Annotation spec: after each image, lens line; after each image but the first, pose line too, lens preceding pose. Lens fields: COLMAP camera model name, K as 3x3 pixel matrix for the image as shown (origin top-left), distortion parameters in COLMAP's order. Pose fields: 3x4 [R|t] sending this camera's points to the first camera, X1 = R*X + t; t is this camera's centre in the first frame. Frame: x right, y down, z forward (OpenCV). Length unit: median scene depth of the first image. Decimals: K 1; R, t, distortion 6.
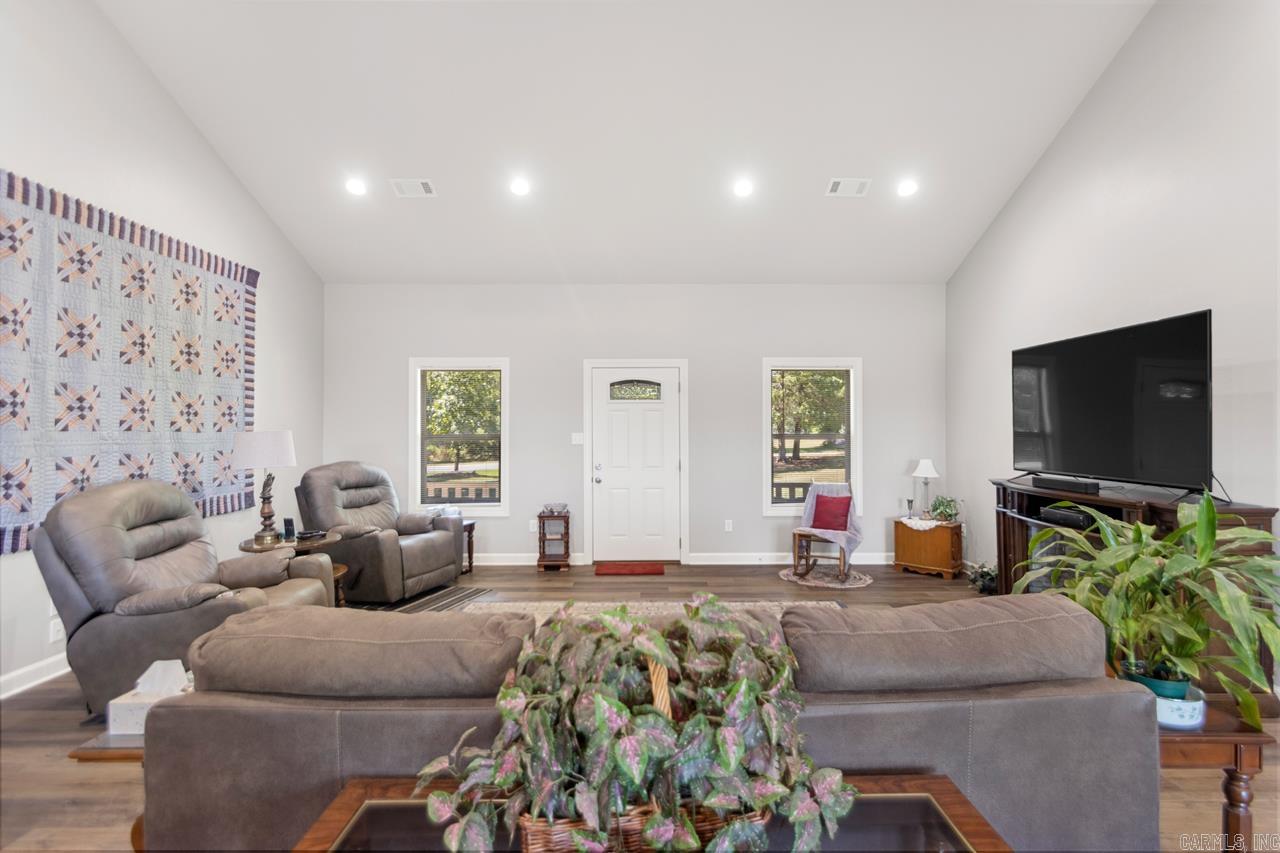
lens RADIAL K [[605.6, 0, 640.0], [0, 605.6, 426.5], [0, 0, 1]] dist [0.011457, -0.009751]
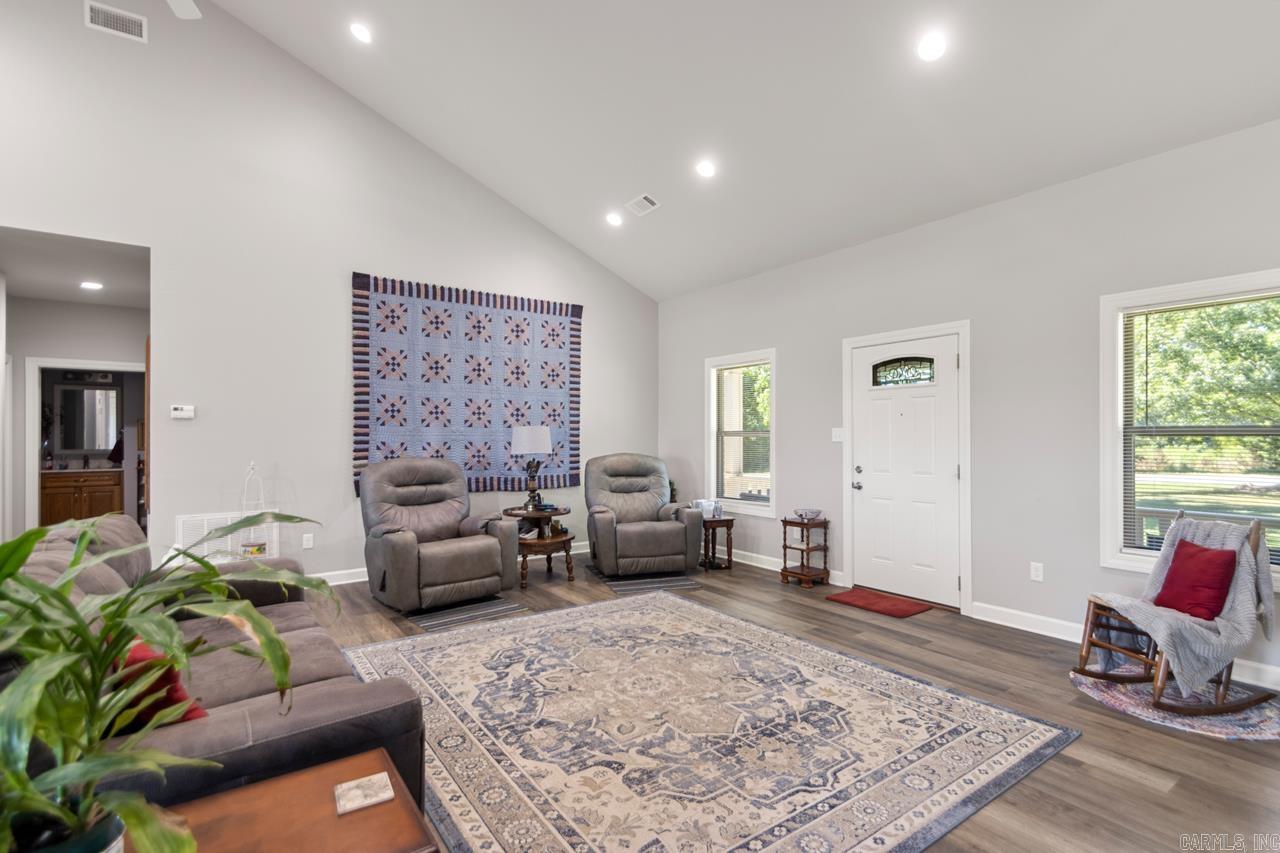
lens RADIAL K [[605.6, 0, 640.0], [0, 605.6, 426.5], [0, 0, 1]] dist [0.011457, -0.009751]
pose [[0.583605, -0.010847, -0.811965, 0.533555], [0.005837, 0.999941, -0.009162, 0.018646], [0.812017, 0.000607, 0.583634, 0.366499]]
